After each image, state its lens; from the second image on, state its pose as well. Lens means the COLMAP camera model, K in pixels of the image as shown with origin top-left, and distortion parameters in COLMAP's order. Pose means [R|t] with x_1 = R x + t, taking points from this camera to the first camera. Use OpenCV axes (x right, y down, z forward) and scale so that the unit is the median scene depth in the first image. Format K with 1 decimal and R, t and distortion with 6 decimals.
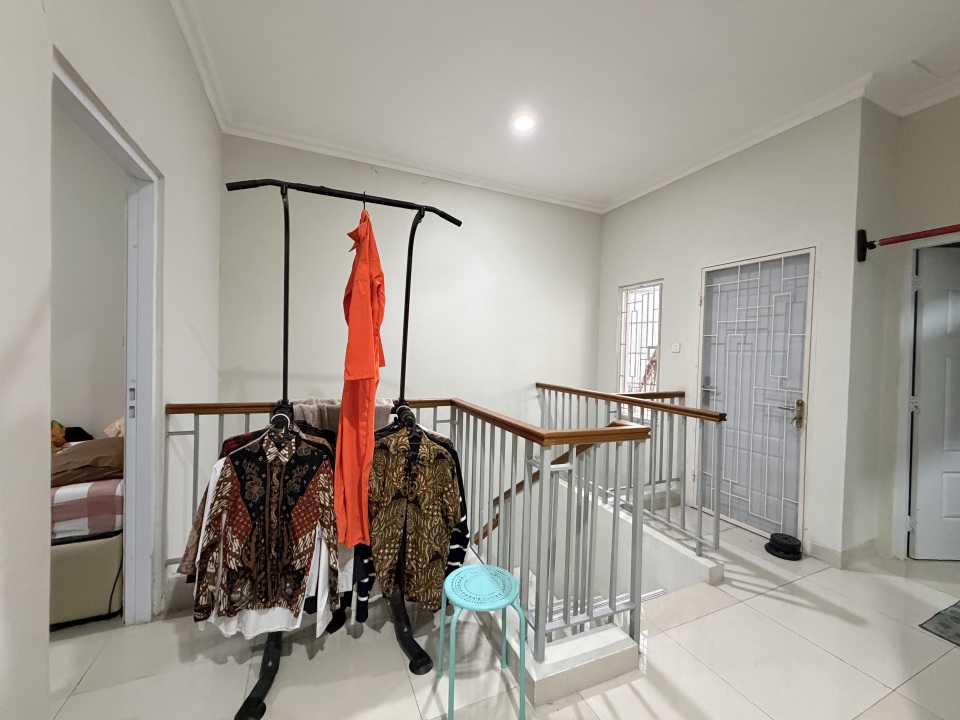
lens RADIAL K [[382.9, 0, 478.5], [0, 382.9, 360.5], [0, 0, 1]] dist [-0.000773, 0.000527]
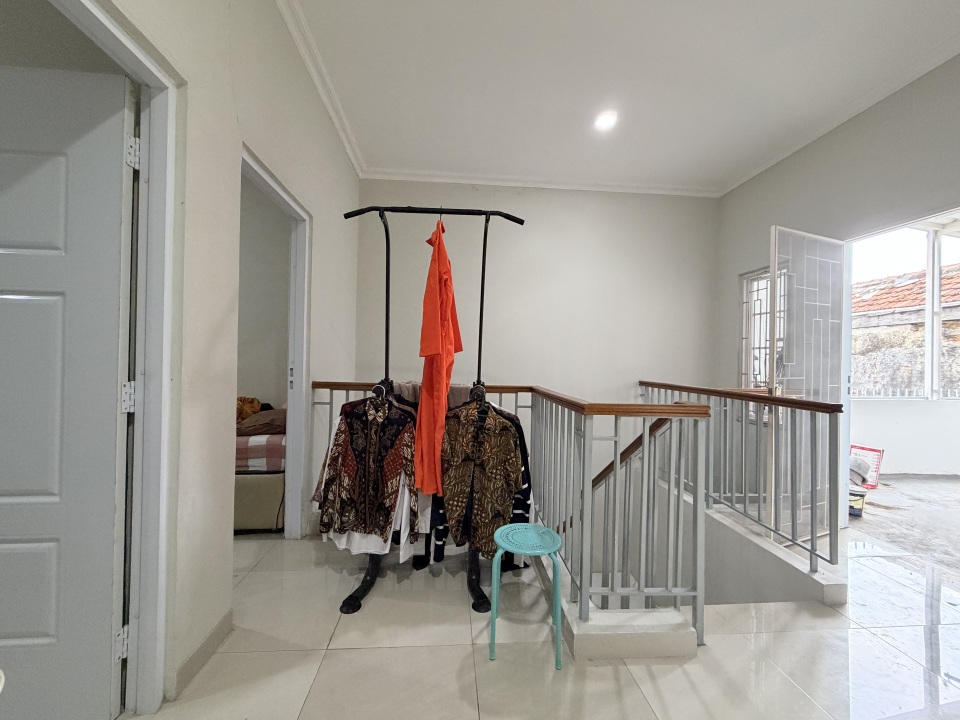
lens RADIAL K [[382.9, 0, 478.5], [0, 382.9, 360.5], [0, 0, 1]] dist [-0.000773, 0.000527]
pose [[0.943833, -0.008251, -0.330321, 0.198065], [-0.001794, 0.999546, -0.030092, 0.082872], [0.330419, 0.028994, 0.943389, -0.094169]]
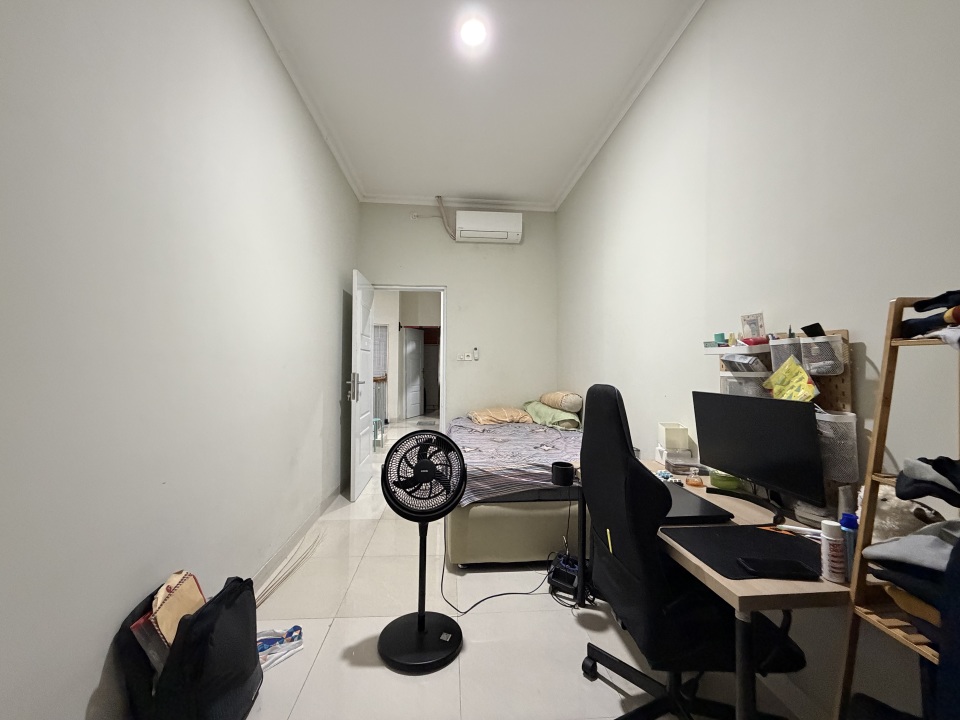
lens RADIAL K [[382.9, 0, 480.8], [0, 382.9, 357.1], [0, 0, 1]] dist [-0.000773, 0.000527]
pose [[0.326196, -0.000341, 0.945302, -2.575928], [0.020245, 0.999773, -0.006625, 0.013016], [-0.945085, 0.021298, 0.326128, -1.023999]]
